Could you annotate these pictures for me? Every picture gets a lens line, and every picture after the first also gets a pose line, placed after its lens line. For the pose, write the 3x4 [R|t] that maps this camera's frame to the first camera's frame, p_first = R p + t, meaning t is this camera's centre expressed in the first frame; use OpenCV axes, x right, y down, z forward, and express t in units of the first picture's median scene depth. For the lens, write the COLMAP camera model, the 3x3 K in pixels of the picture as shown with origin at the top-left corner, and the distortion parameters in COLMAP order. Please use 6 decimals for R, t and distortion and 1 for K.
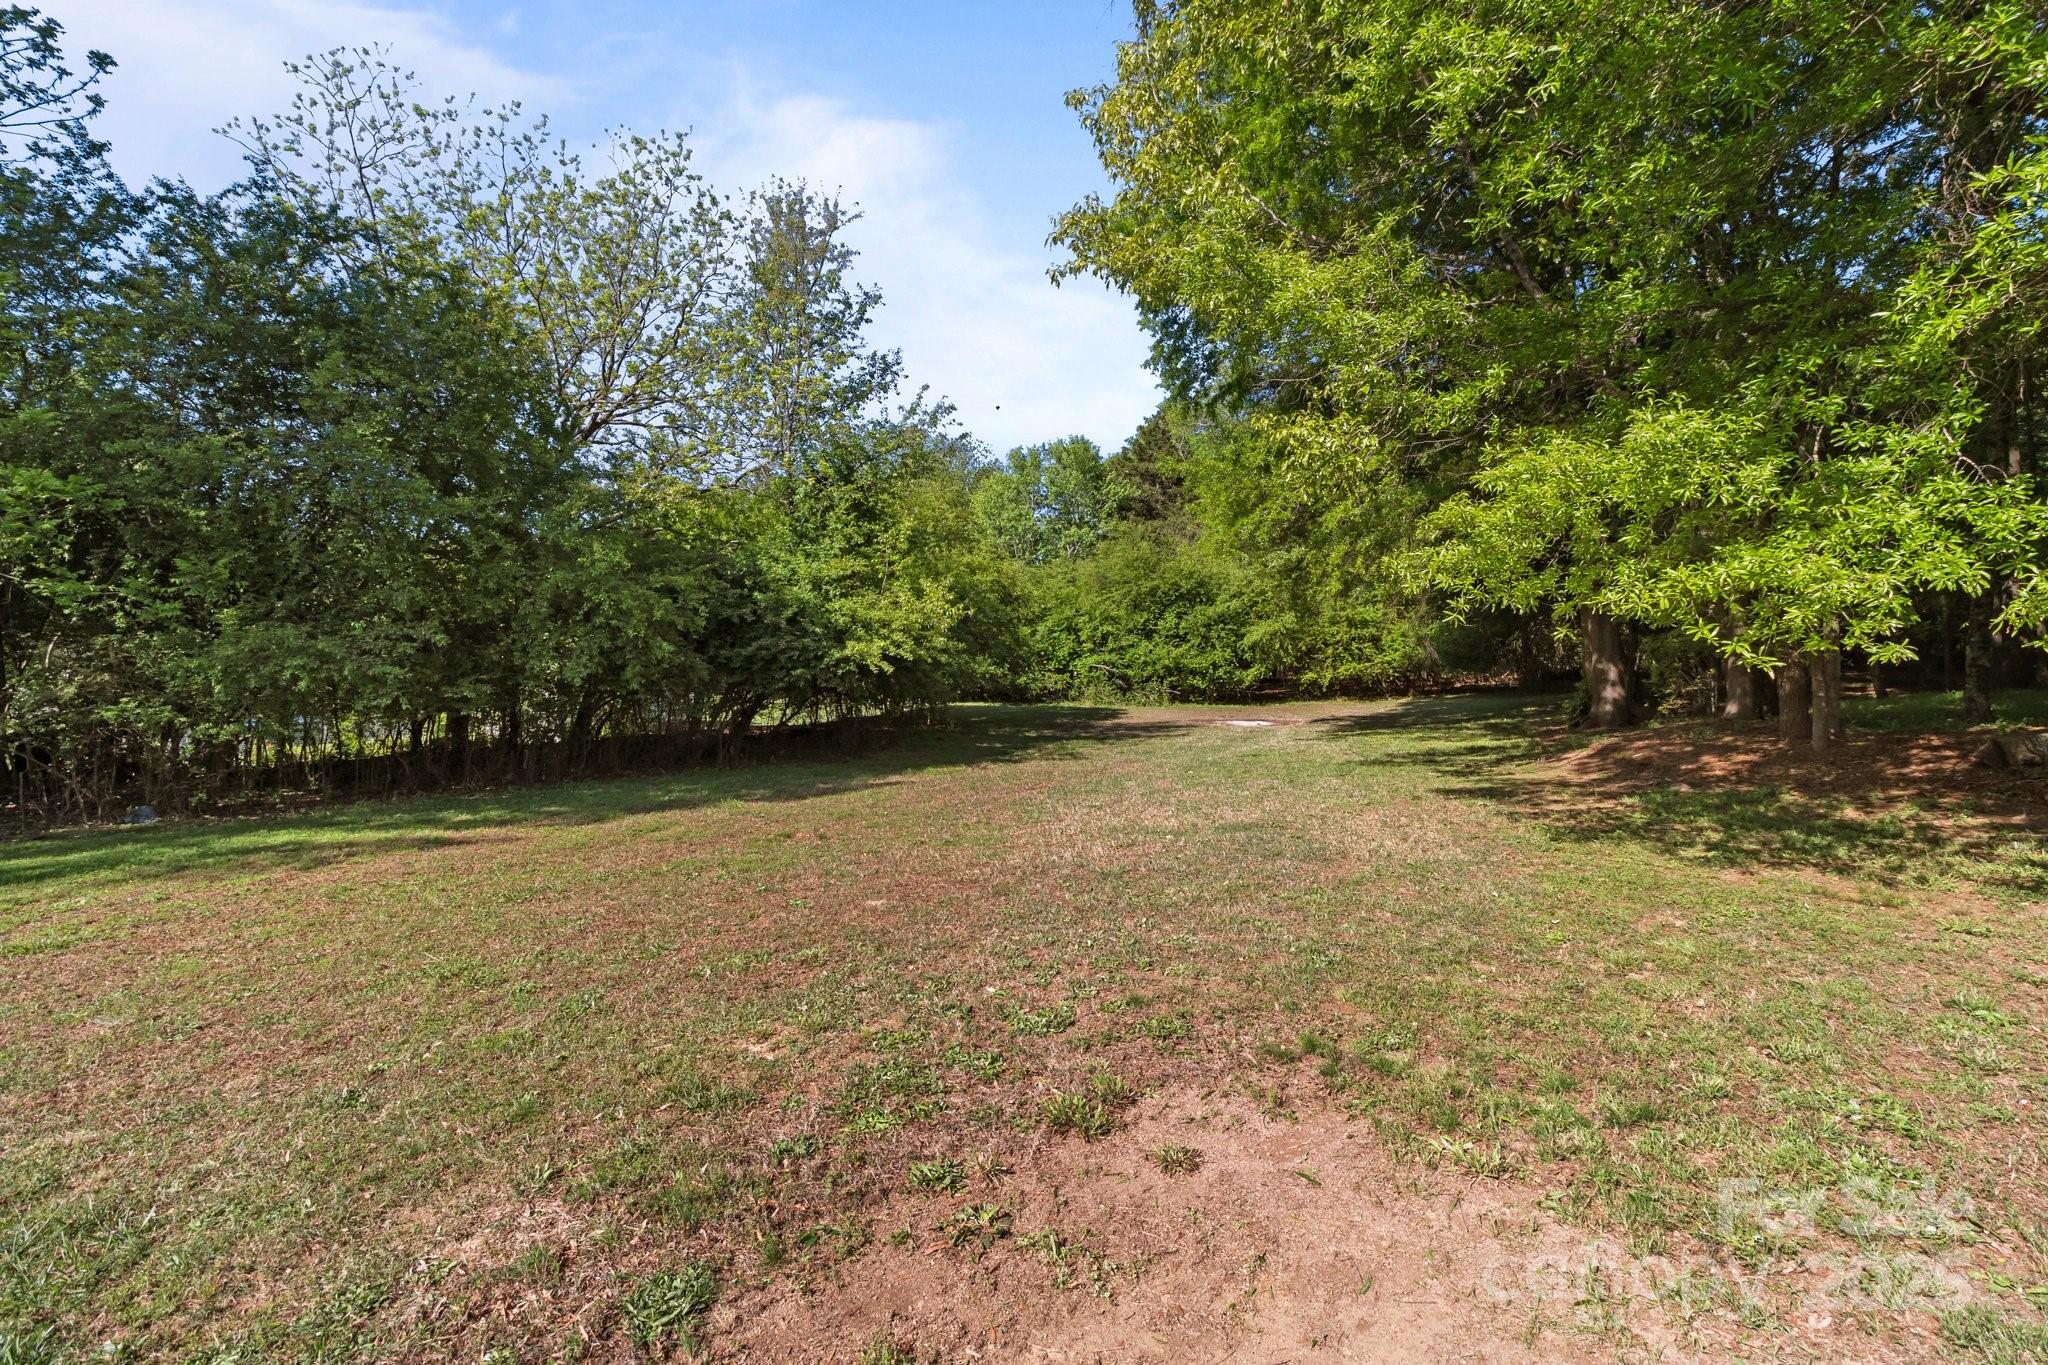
lens RADIAL K [[921.3, 0, 1096.4], [0, 921.3, 686.2], [0, 0, 1]] dist [0.001259, -0.010233]
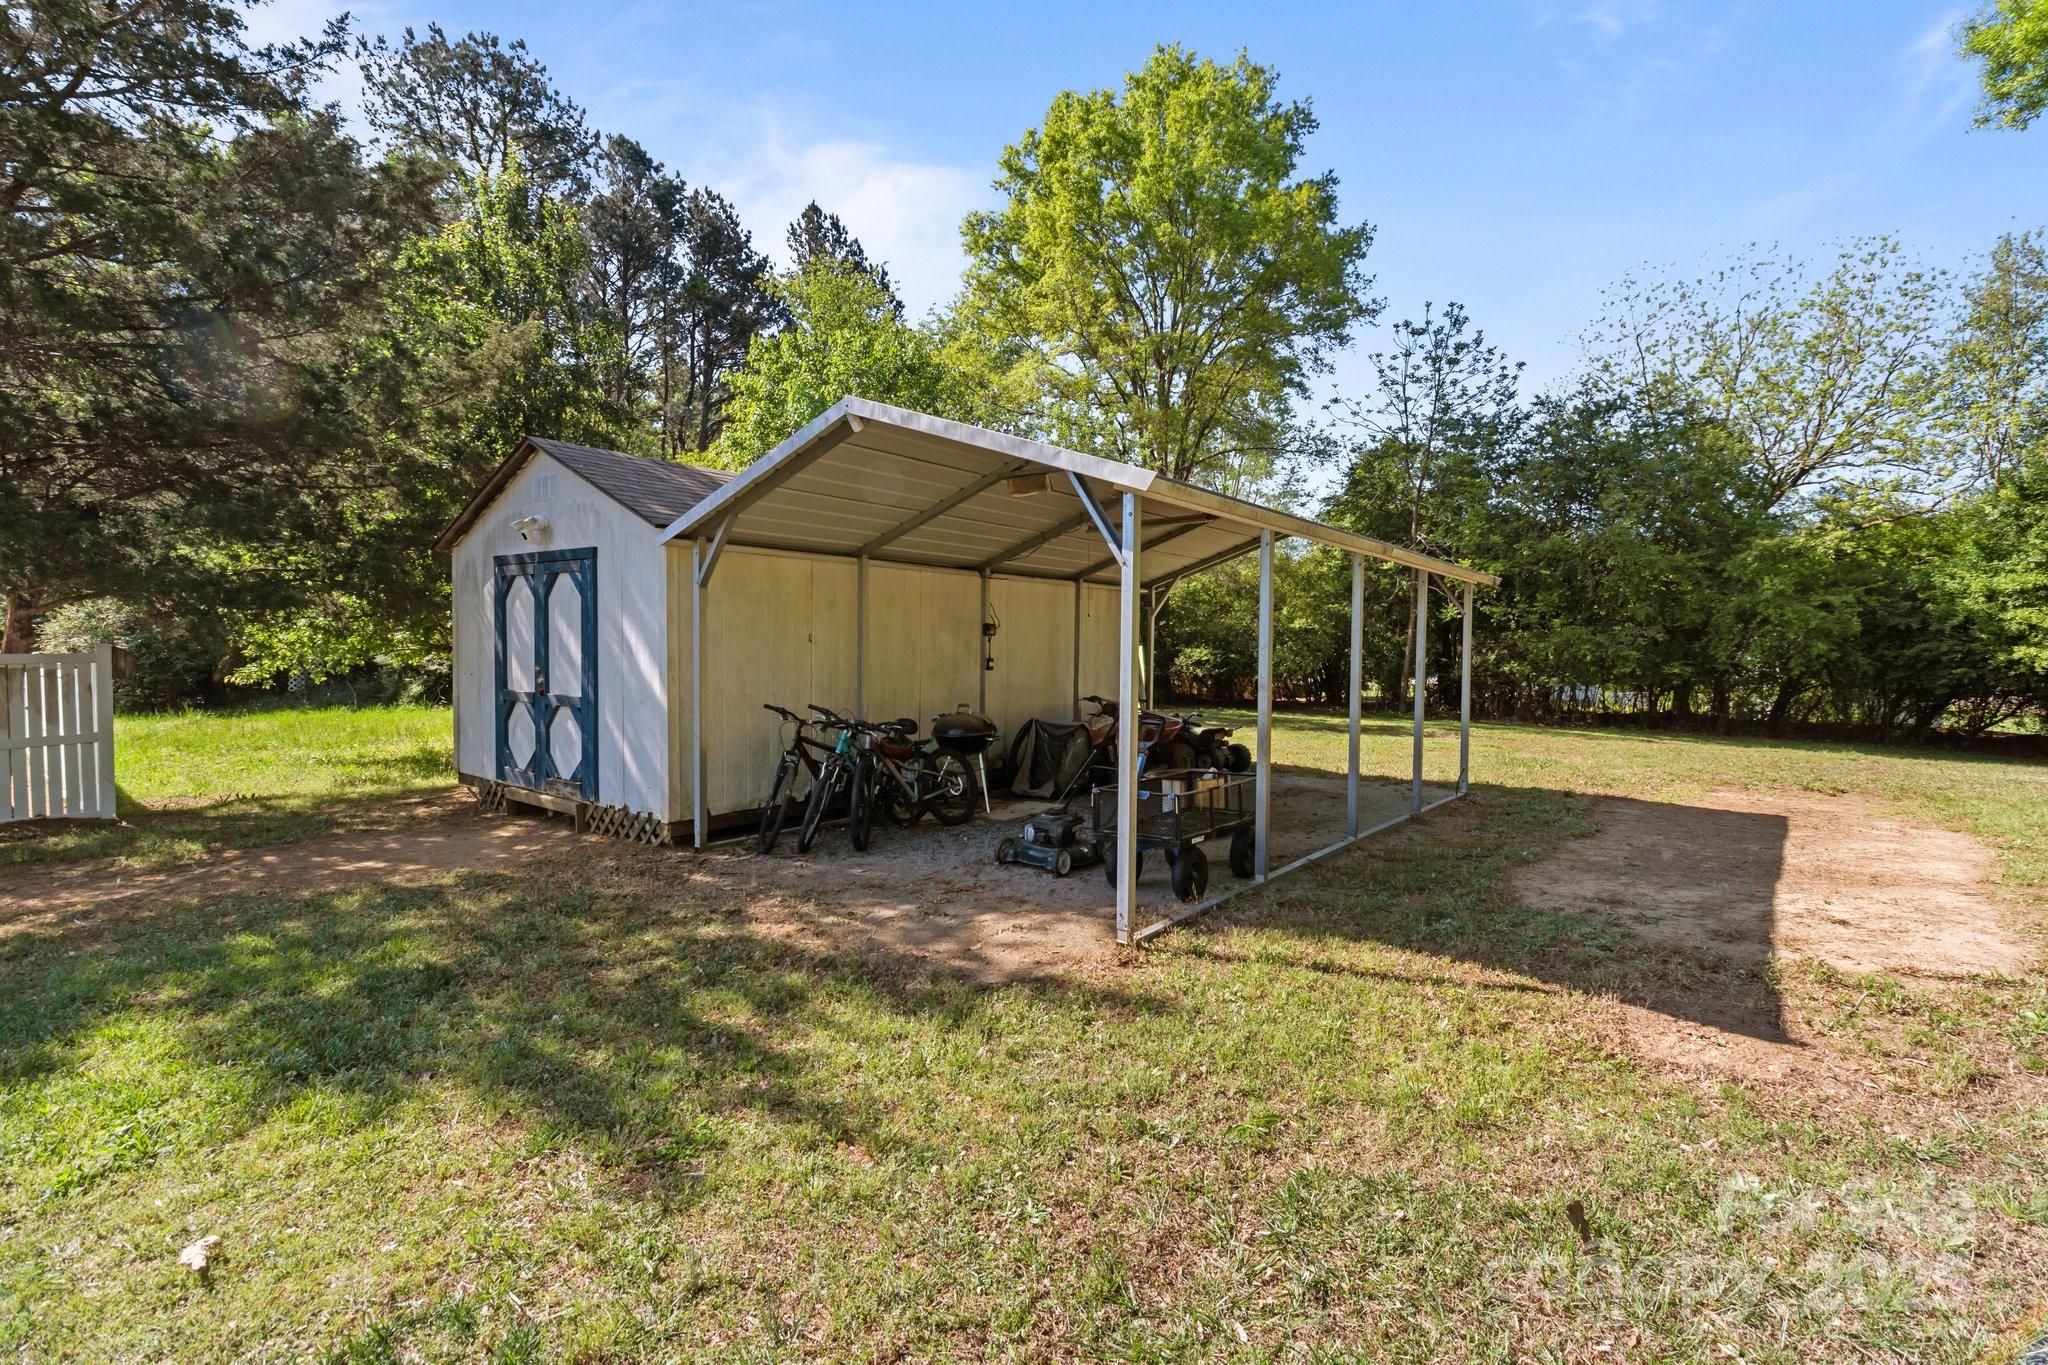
lens RADIAL K [[949.4, 0, 1032.7], [0, 949.4, 641.3], [0, 0, 1]] dist [0.003402, 0.000077]
pose [[0.332425, 0.019835, -0.942921, 0.433763], [-0.072518, 0.997357, -0.004586, 0.038456], [0.940338, 0.069903, 0.332984, -0.531688]]
